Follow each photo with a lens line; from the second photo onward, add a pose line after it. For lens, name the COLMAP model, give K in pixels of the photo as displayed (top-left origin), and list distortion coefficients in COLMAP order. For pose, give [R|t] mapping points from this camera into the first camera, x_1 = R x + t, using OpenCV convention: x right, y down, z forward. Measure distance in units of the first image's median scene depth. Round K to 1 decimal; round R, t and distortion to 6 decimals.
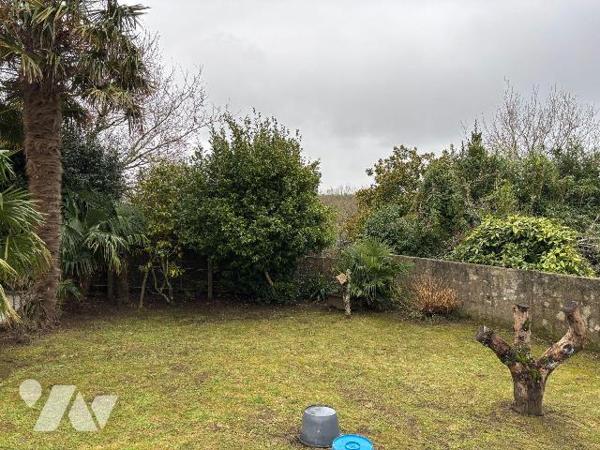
lens RADIAL K [[450.3, 0, 302.2], [0, 450.3, 227.3], [0, 0, 1]] dist [0.117797, -0.203321]
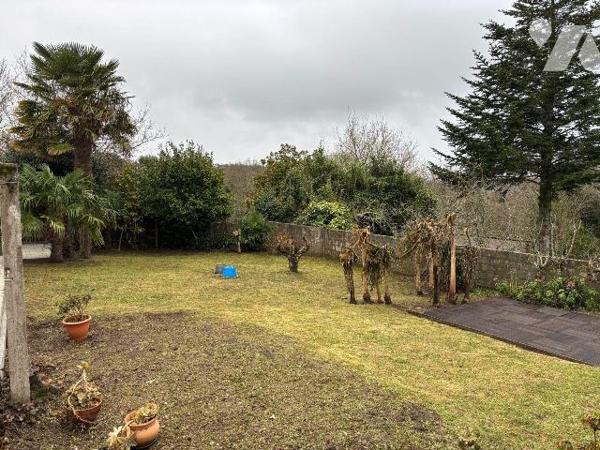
lens RADIAL K [[450.3, 0, 302.2], [0, 450.3, 227.3], [0, 0, 1]] dist [0.117797, -0.203321]
pose [[0.980224, -0.000696, 0.197892, -0.013731], [-0.012349, 0.997830, 0.064682, -0.035328], [-0.197507, -0.065846, 0.978088, -0.856164]]
